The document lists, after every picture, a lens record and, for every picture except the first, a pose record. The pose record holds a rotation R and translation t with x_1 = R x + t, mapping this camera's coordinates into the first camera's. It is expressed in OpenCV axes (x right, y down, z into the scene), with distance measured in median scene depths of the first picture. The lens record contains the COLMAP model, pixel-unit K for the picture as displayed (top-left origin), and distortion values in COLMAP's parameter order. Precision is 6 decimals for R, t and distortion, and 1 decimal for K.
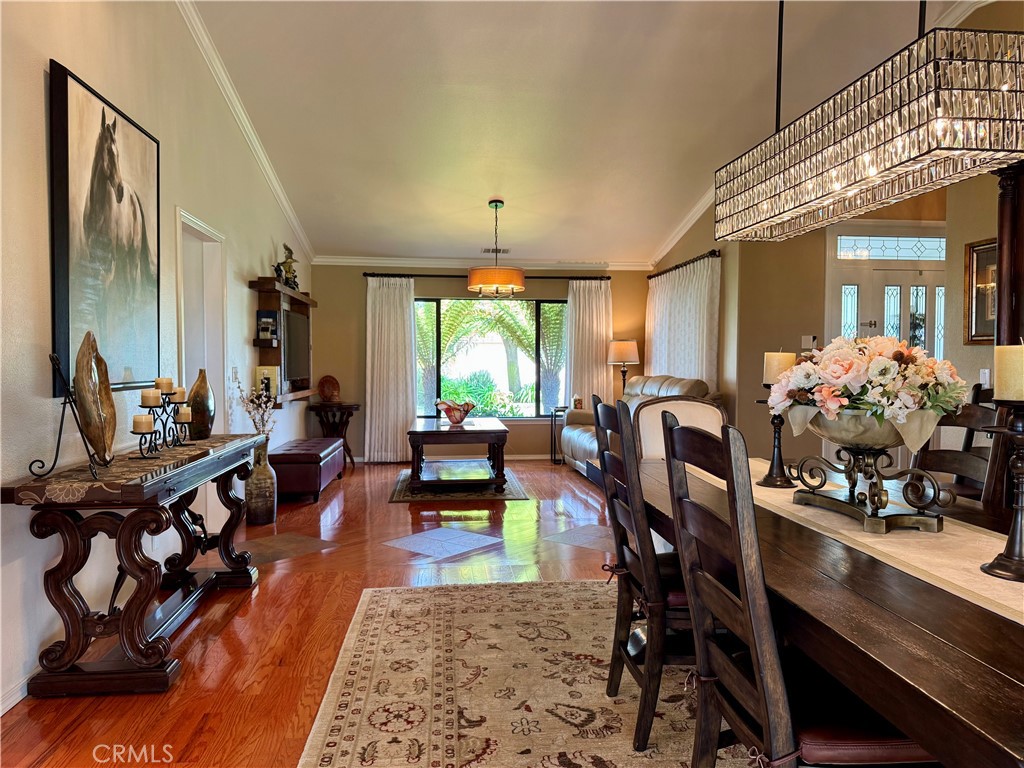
lens RADIAL K [[711.6, 0, 512.0], [0, 711.6, 384.0], [0, 0, 1]] dist [0.165813, -0.303844]
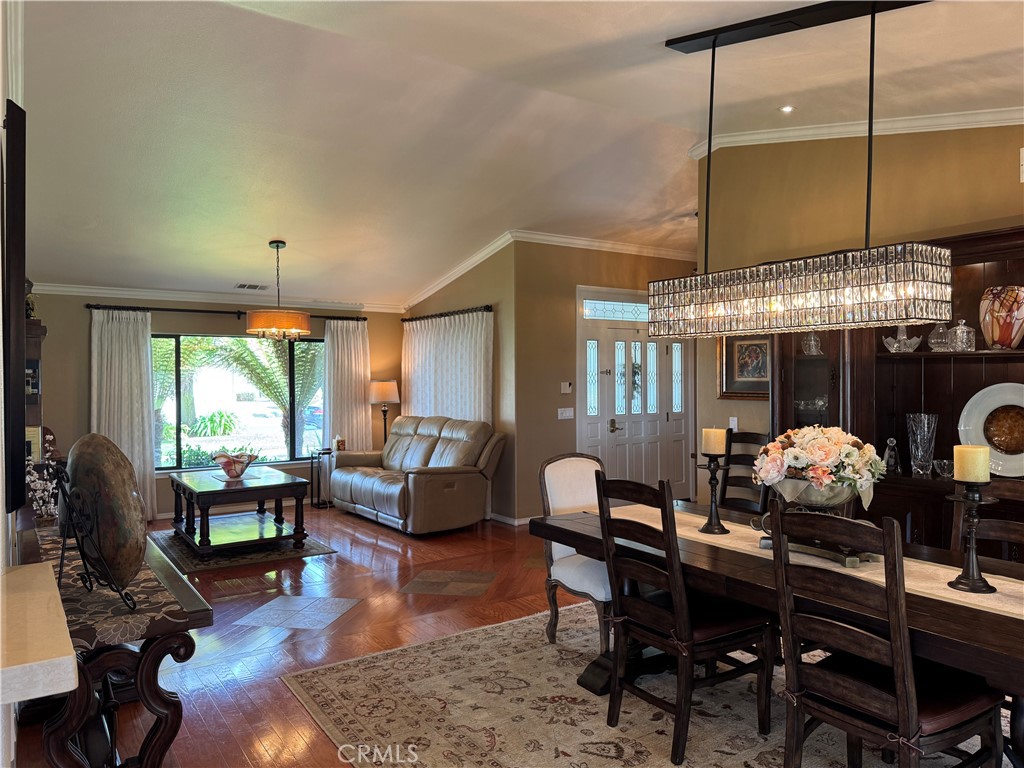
lens RADIAL K [[711.6, 0, 512.0], [0, 711.6, 384.0], [0, 0, 1]] dist [0.165813, -0.303844]
pose [[0.886396, -0.008666, 0.462846, -0.202293], [0.021517, 0.999515, -0.022494, -0.037698], [-0.462427, 0.029898, 0.886153, 0.005358]]
